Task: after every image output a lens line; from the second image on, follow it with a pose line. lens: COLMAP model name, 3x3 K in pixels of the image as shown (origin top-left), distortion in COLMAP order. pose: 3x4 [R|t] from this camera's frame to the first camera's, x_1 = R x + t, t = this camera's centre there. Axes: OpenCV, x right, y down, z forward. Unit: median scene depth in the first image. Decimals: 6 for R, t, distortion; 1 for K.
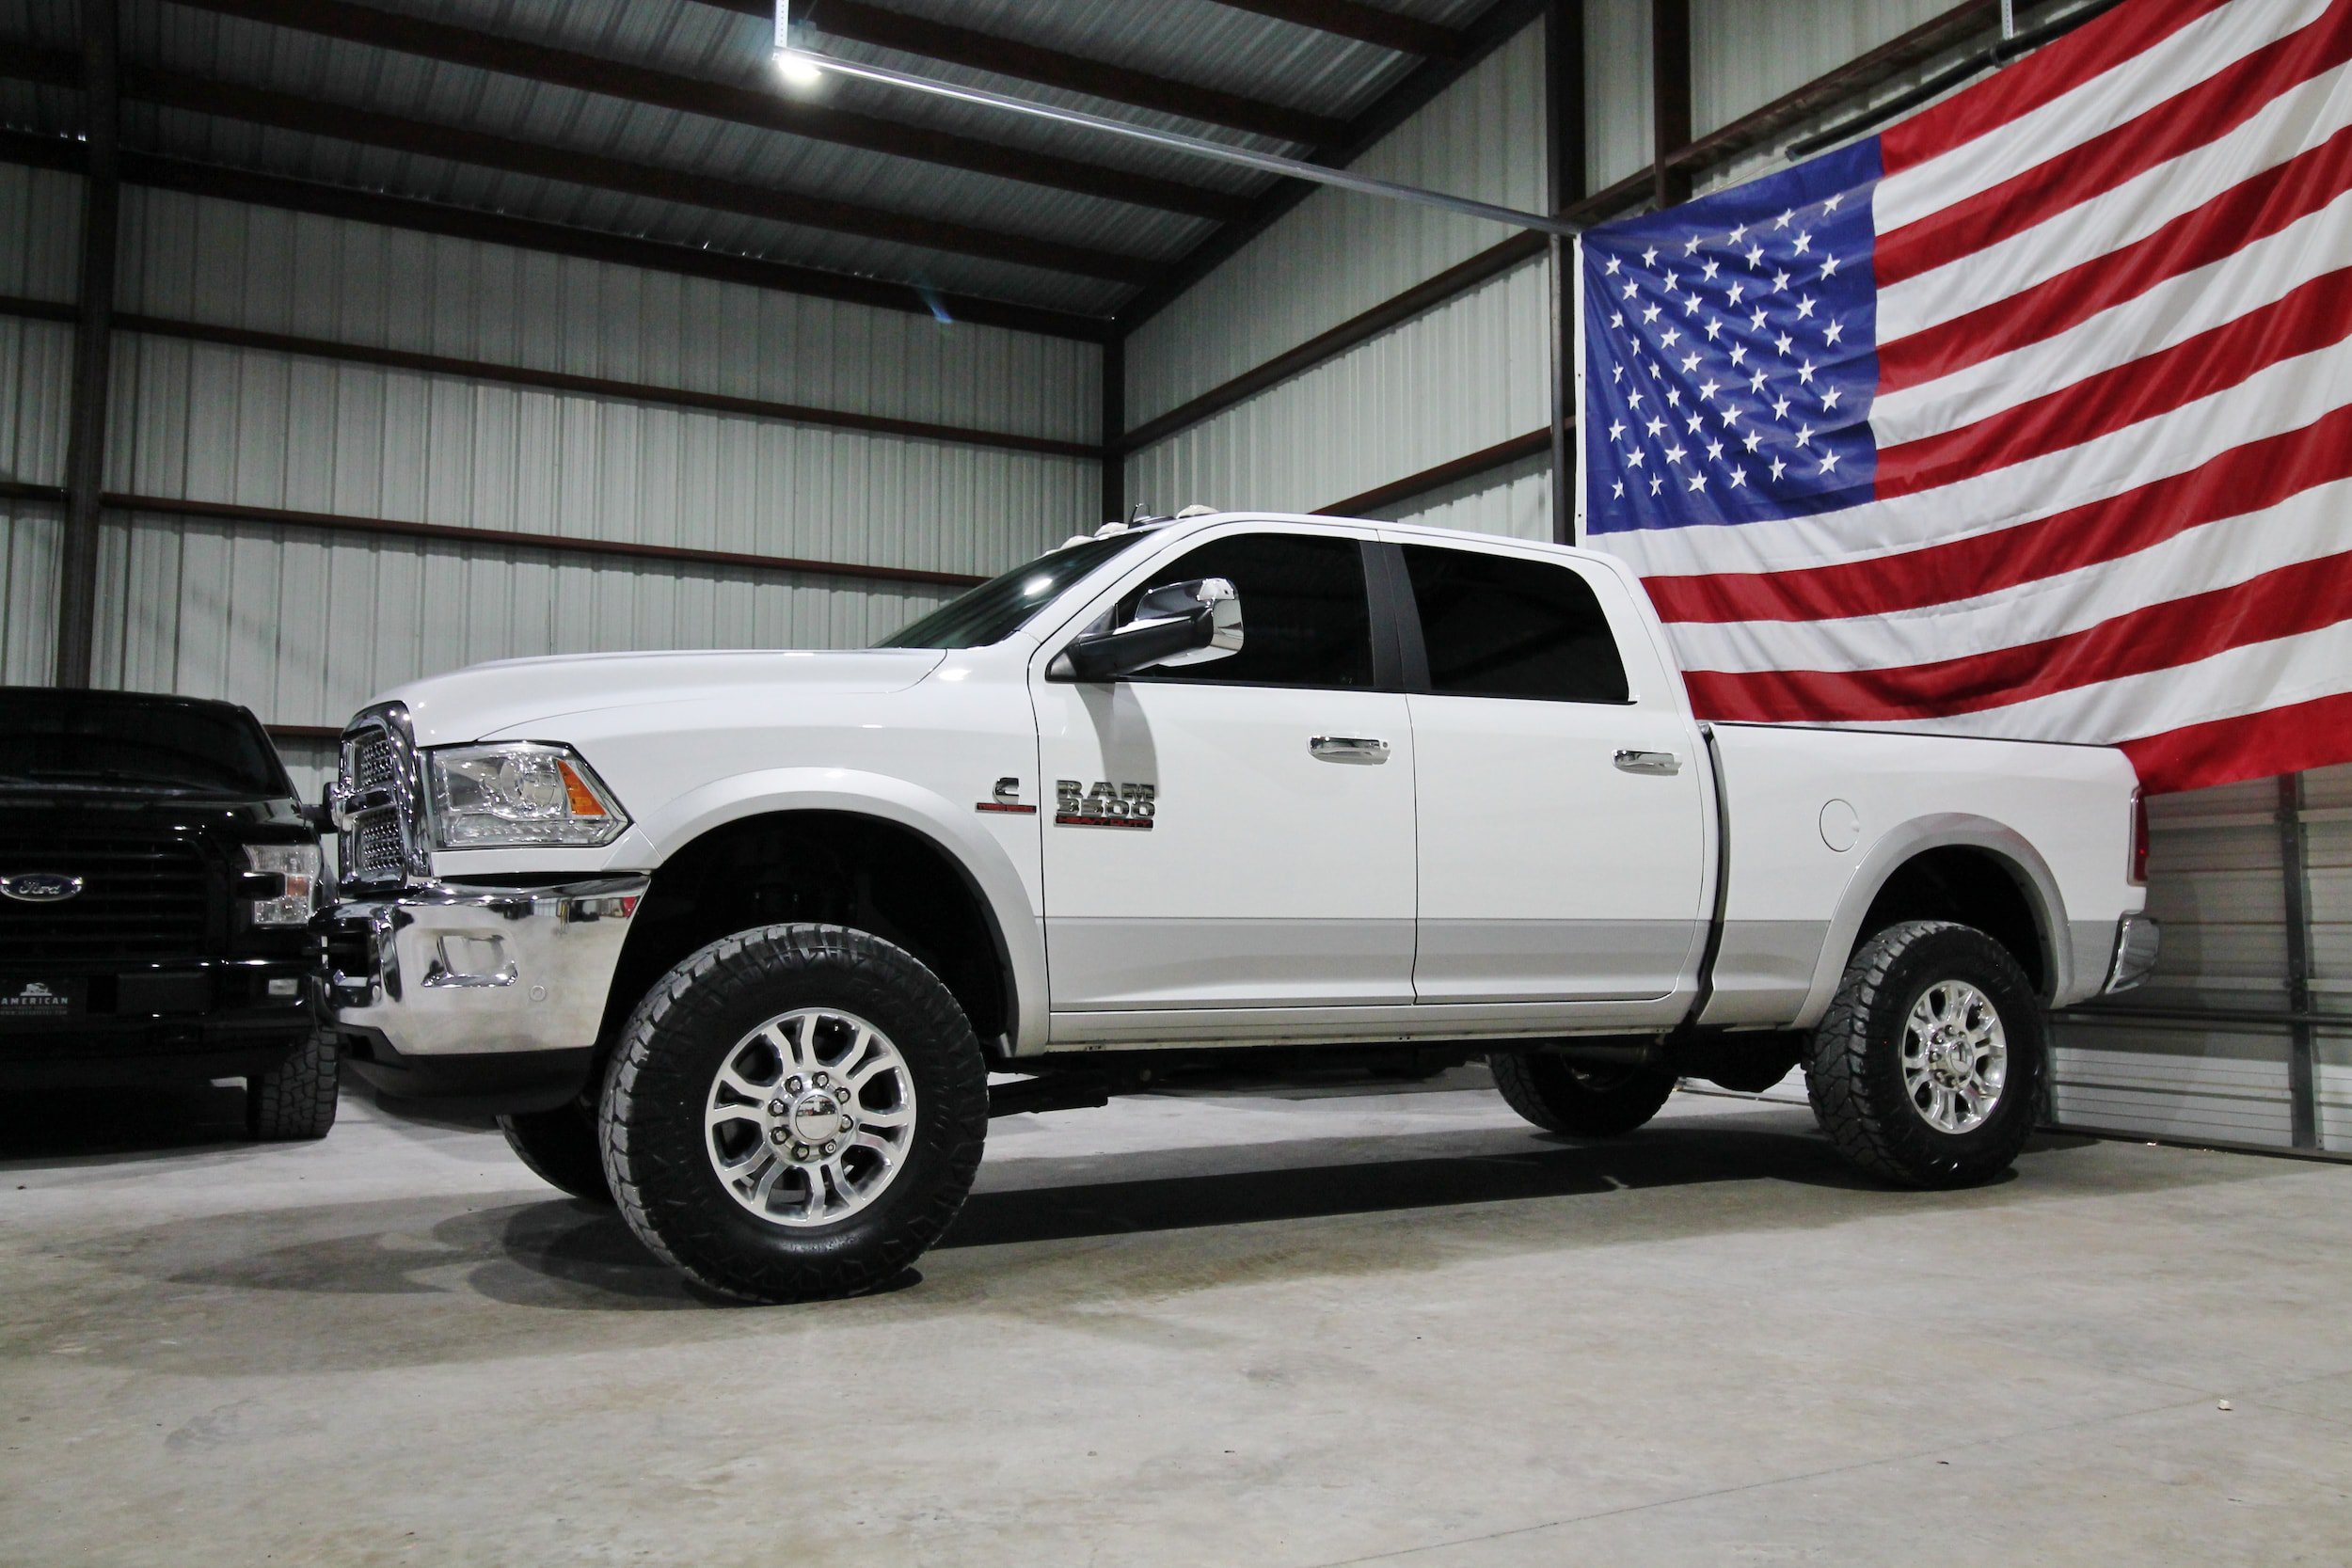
lens RADIAL K [[1887.7, 0, 1177.9], [0, 1887.7, 787.1], [0, 0, 1]] dist [0.011763, -0.002890]
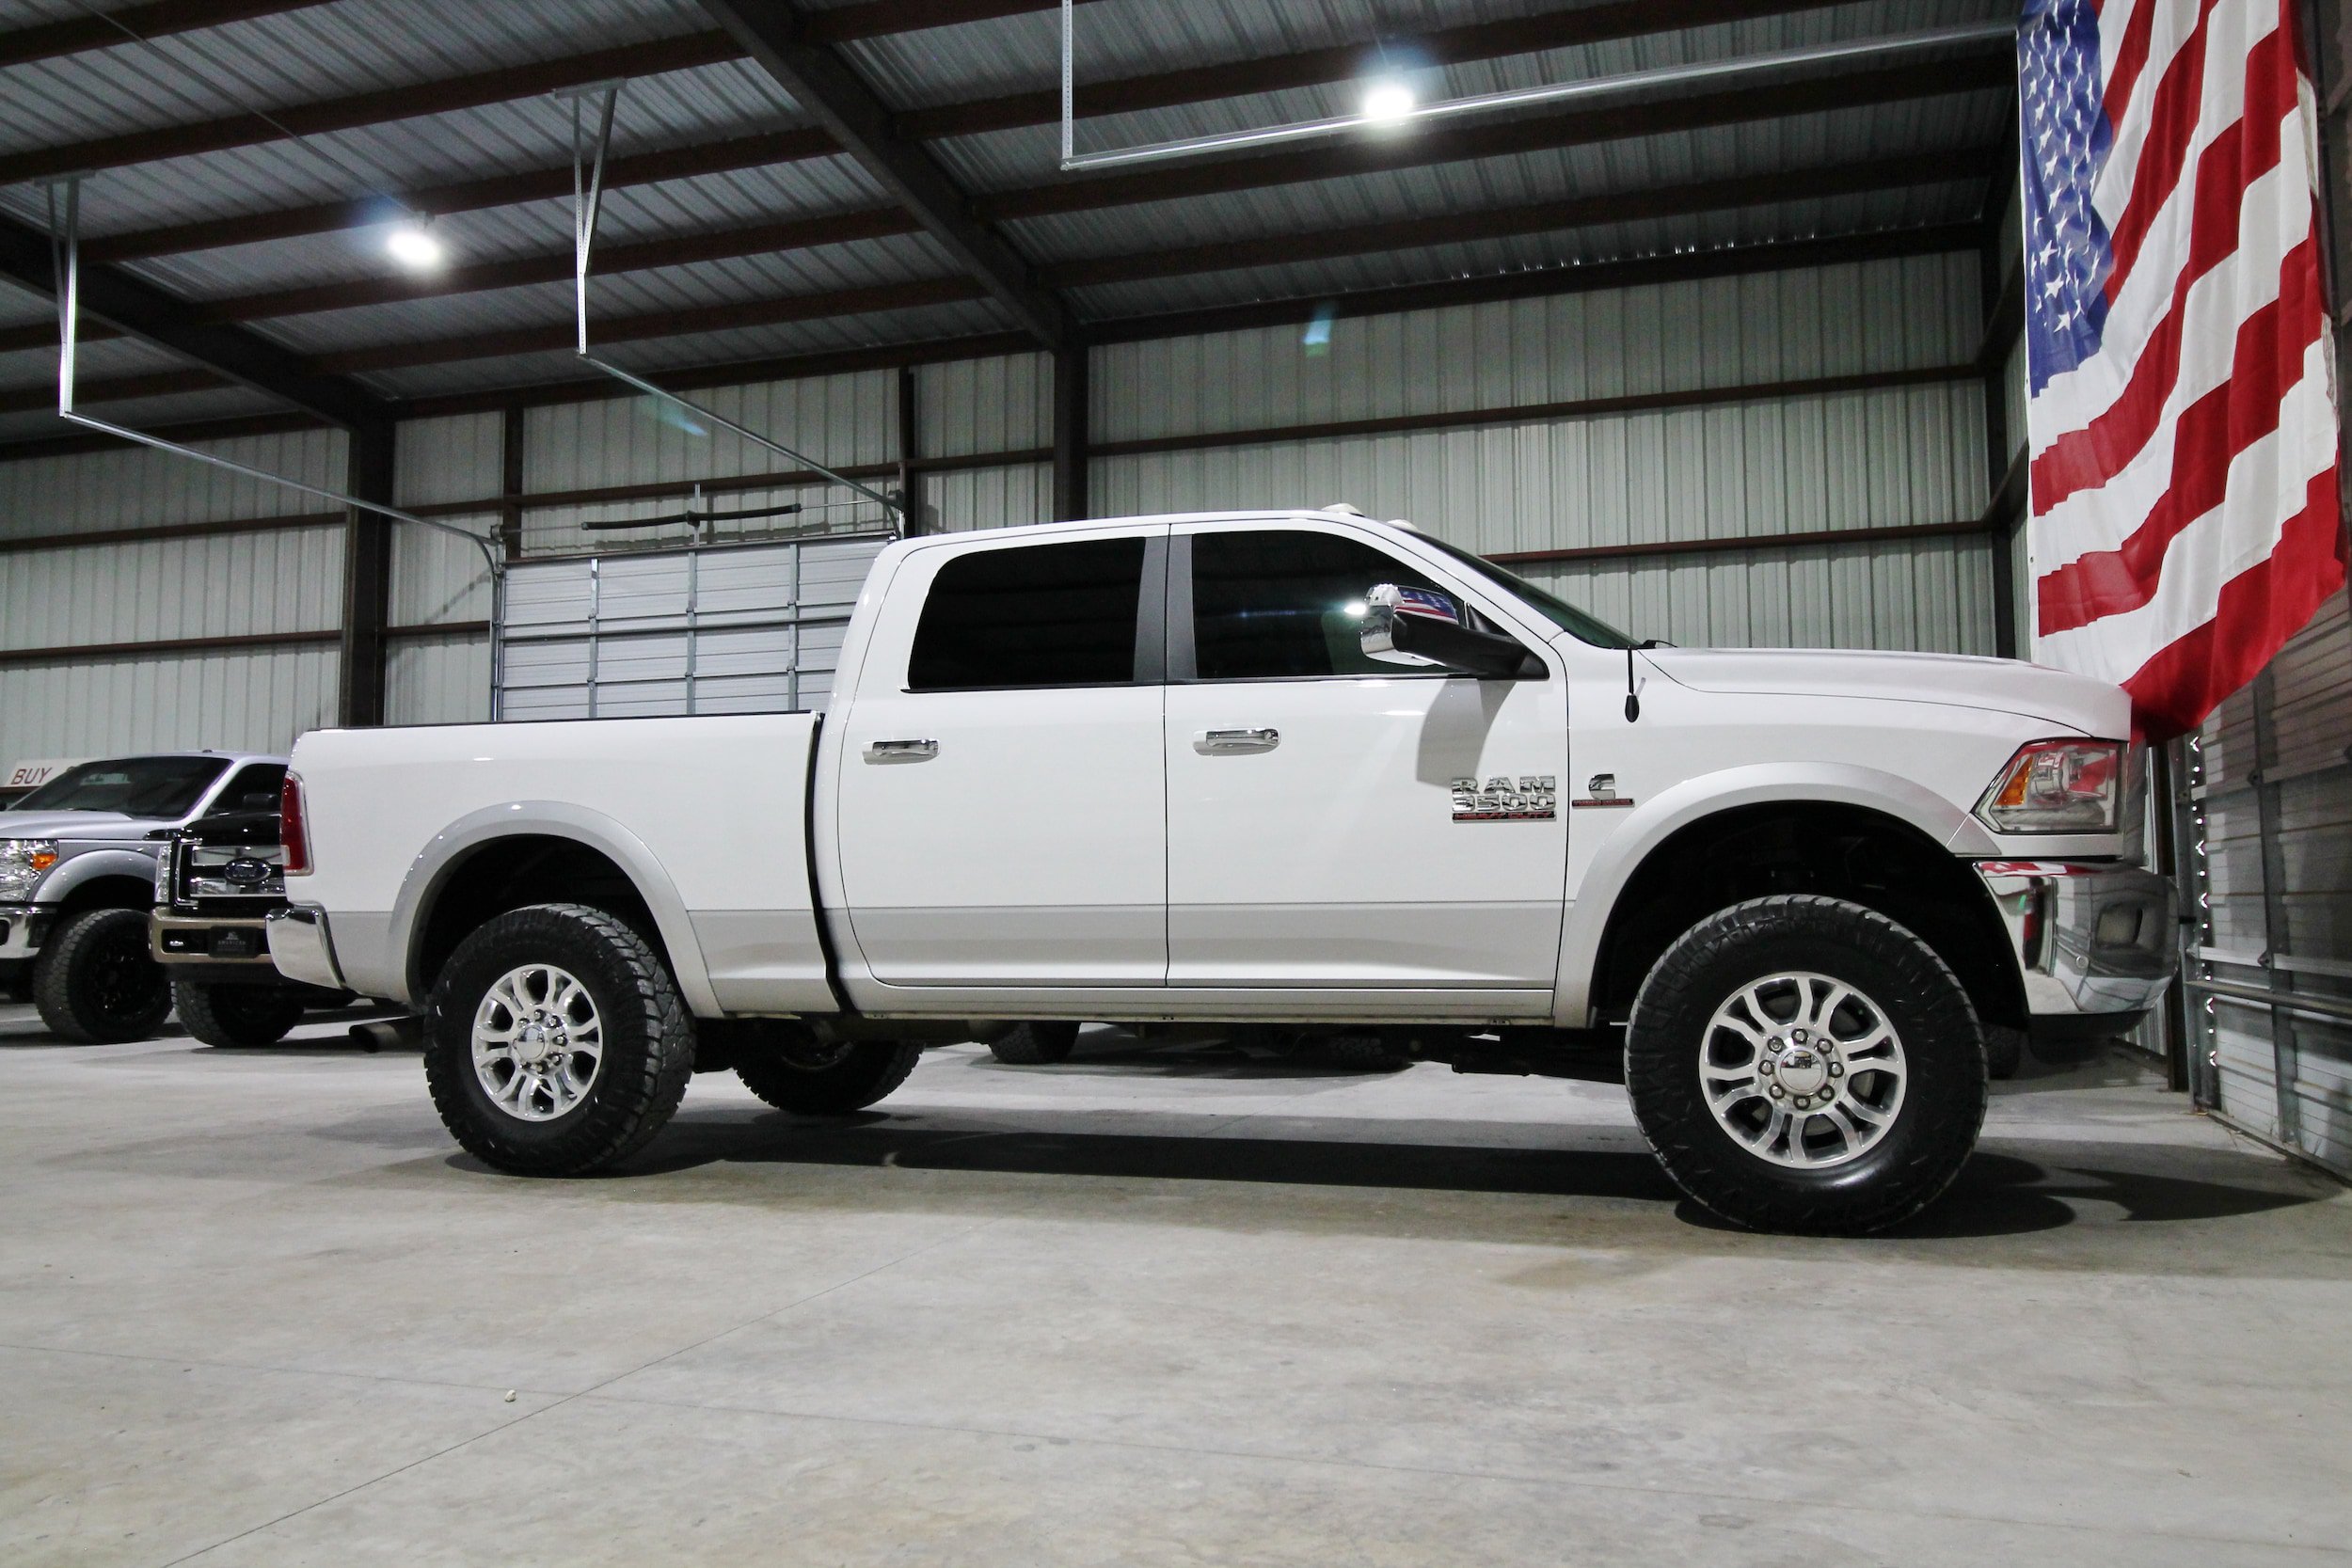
lens RADIAL K [[1799.3, 0, 1180.1], [0, 1799.3, 781.0], [0, 0, 1]] dist [0.012442, 0.000752]
pose [[0.689341, -0.054265, -0.722402, 0.607967], [0.060193, 0.998033, -0.017532, 0.019219], [0.721932, -0.031398, 0.691251, 0.252816]]
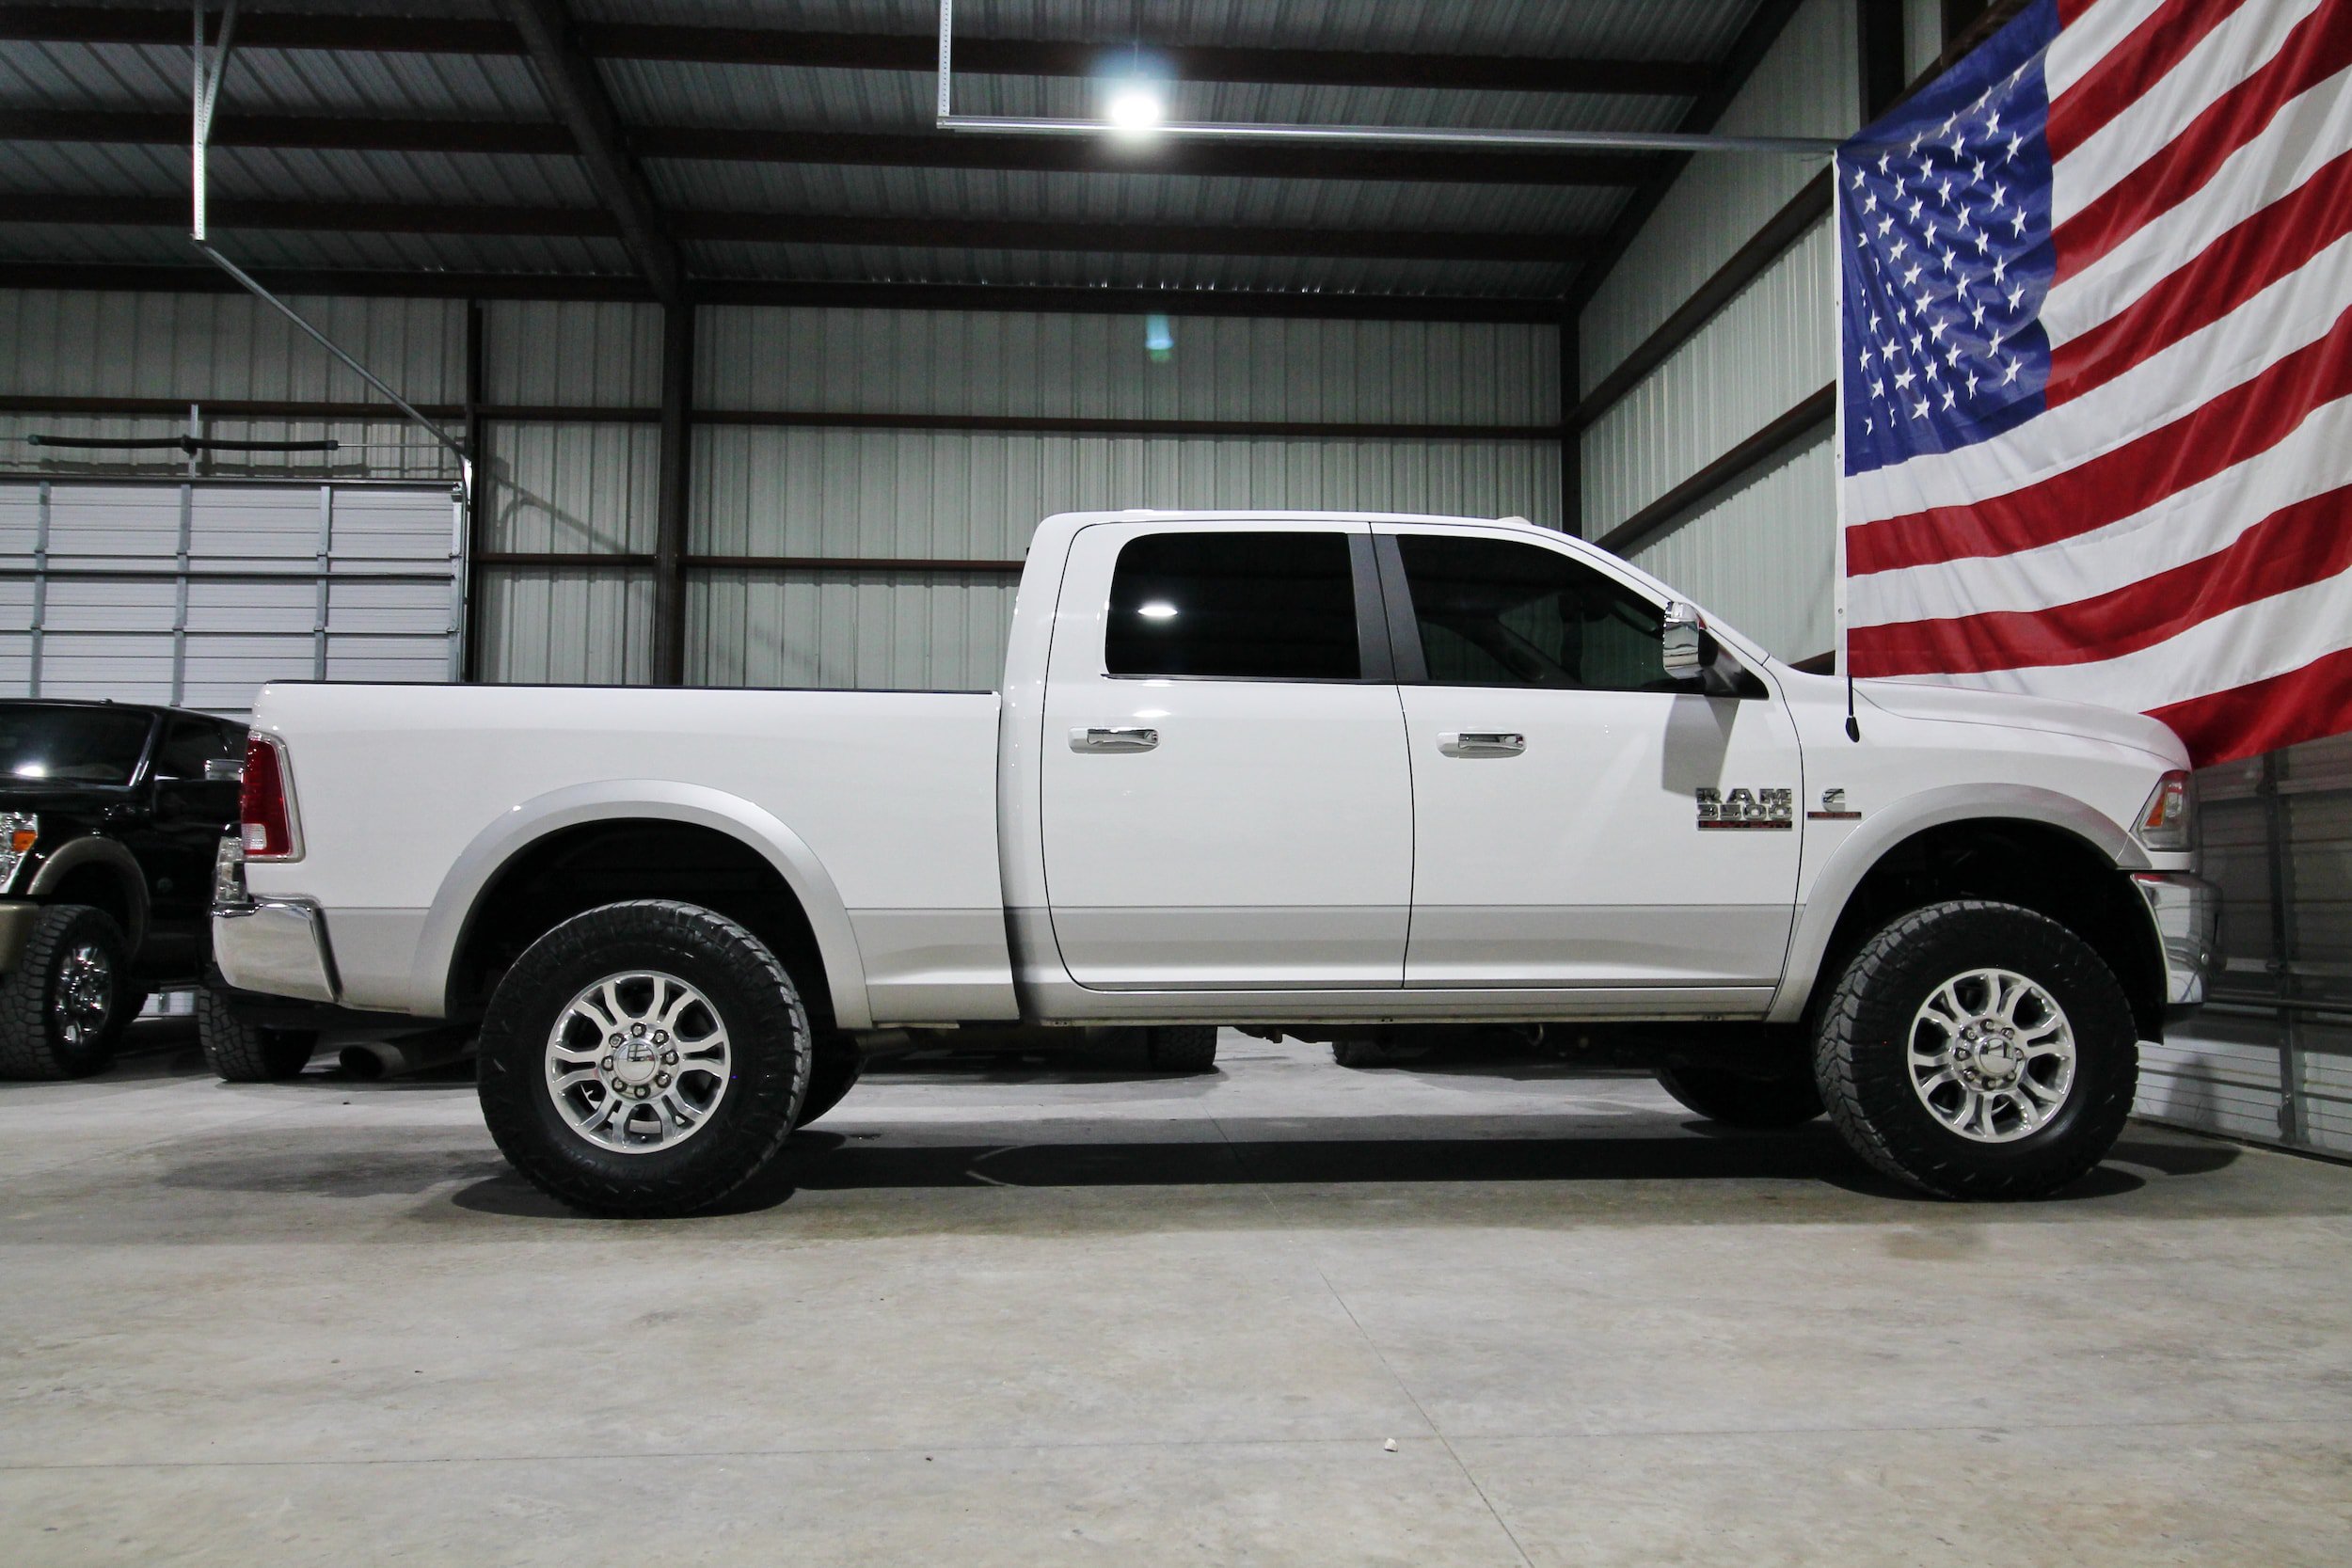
lens RADIAL K [[1799.3, 0, 1180.1], [0, 1799.3, 781.0], [0, 0, 1]] dist [0.012442, 0.000752]
pose [[0.909201, -0.027910, -0.415422, 0.337257], [0.030476, 0.999535, -0.000453, 0.005650], [0.415241, -0.012248, 0.909629, 0.081533]]
